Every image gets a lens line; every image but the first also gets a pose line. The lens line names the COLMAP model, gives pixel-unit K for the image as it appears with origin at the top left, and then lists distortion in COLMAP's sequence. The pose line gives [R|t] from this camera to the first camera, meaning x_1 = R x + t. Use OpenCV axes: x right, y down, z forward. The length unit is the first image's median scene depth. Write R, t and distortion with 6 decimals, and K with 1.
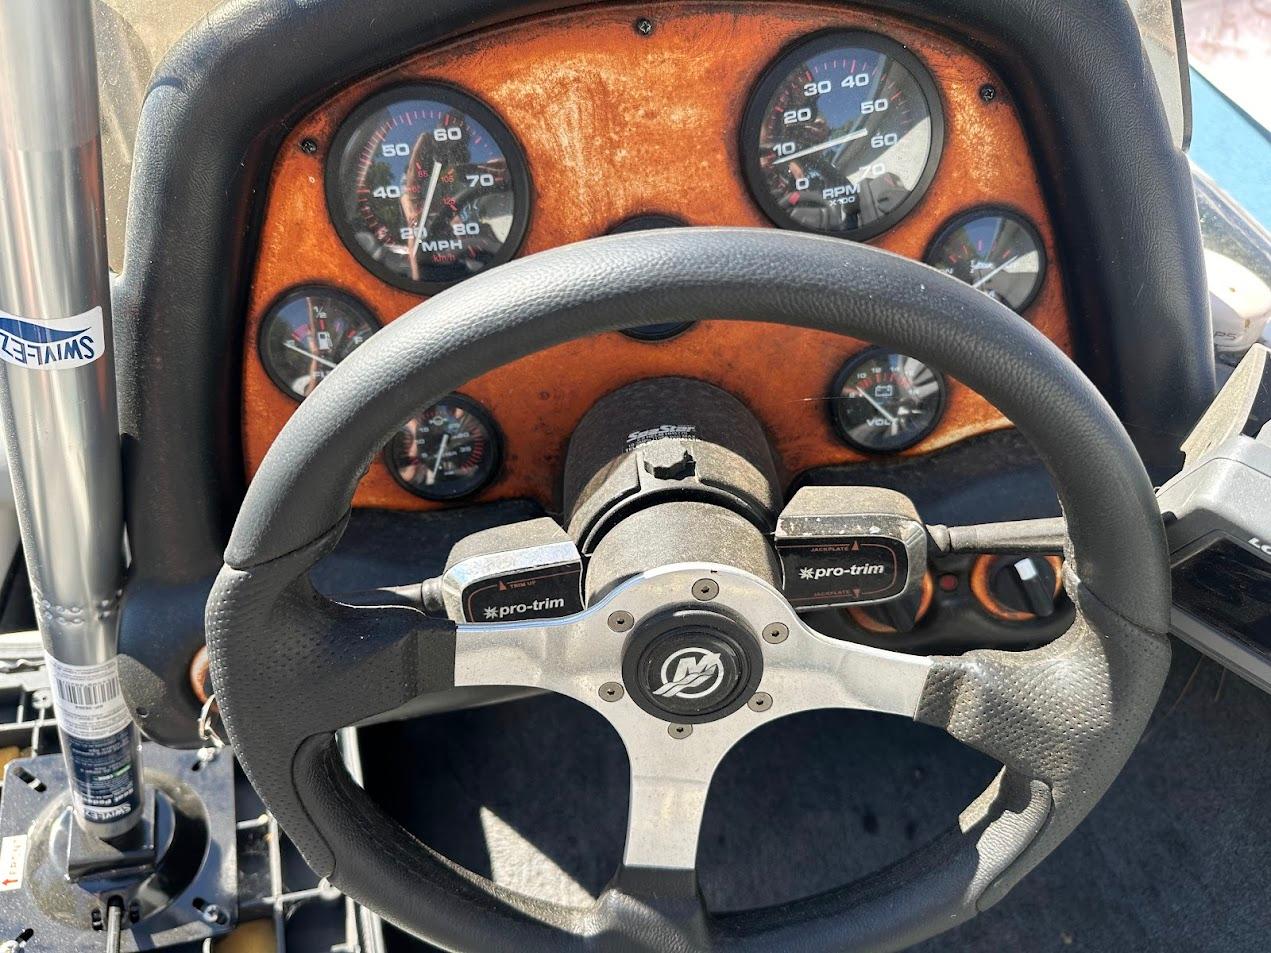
lens RADIAL K [[889.1, 0, 637.7], [0, 889.1, 469.7], [0, 0, 1]] dist [0.073565, -0.099978]
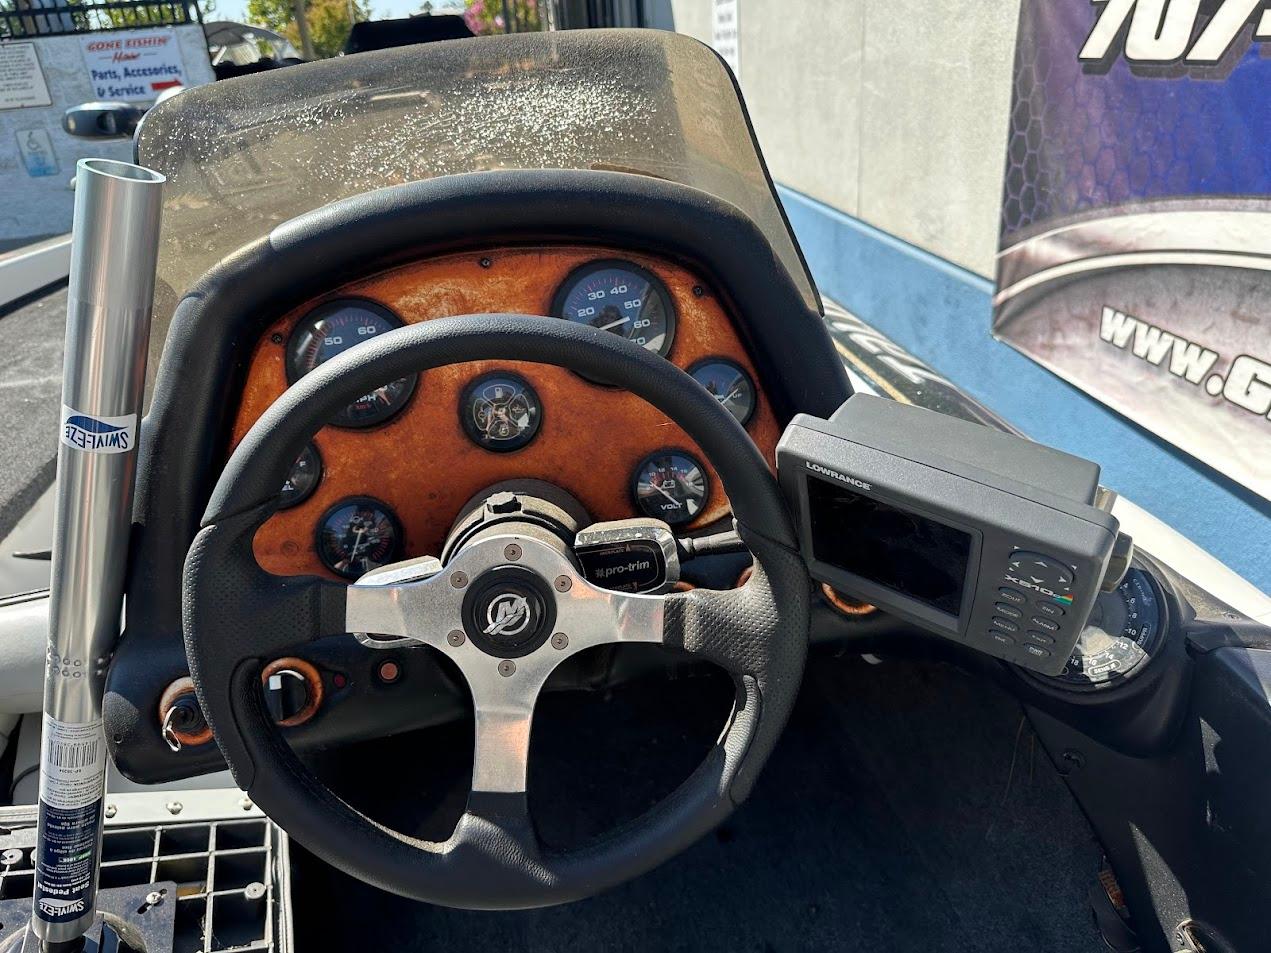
lens RADIAL K [[889.1, 0, 642.3], [0, 889.1, 478.7], [0, 0, 1]] dist [0.073565, -0.099978]
pose [[0.997643, -0.057044, 0.038129, 0.202855], [0.066762, 0.935264, -0.347599, 0.463083], [-0.015833, 0.349325, 0.936868, -0.412015]]
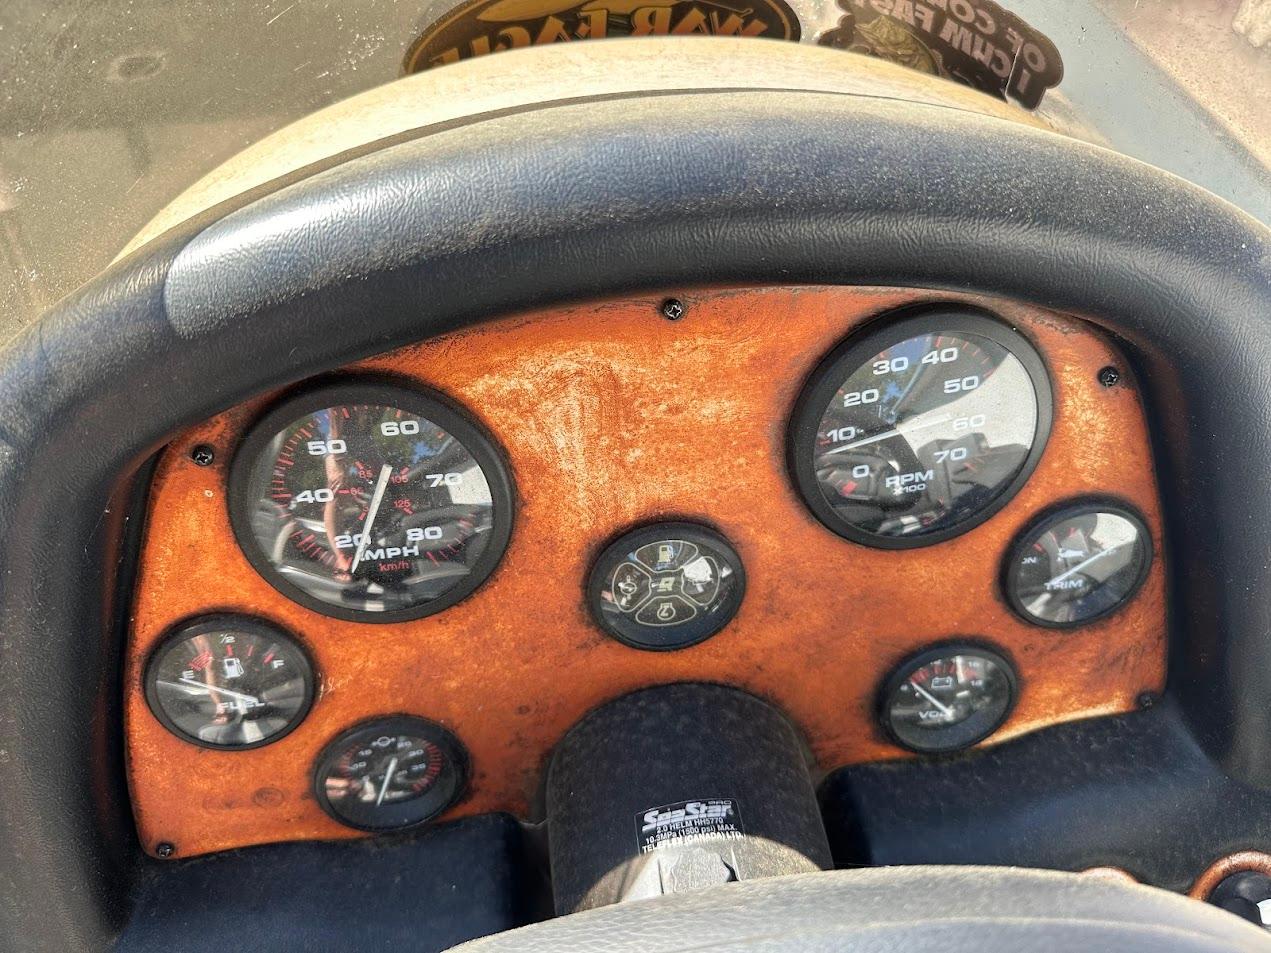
lens RADIAL K [[889.1, 0, 612.4], [0, 889.1, 457.8], [0, 0, 1]] dist [0.073565, -0.099978]
pose [[0.997122, -0.009614, 0.075202, -0.093171], [0.004024, 0.997240, 0.074141, -0.404451], [-0.075707, -0.073625, 0.994408, 0.256804]]
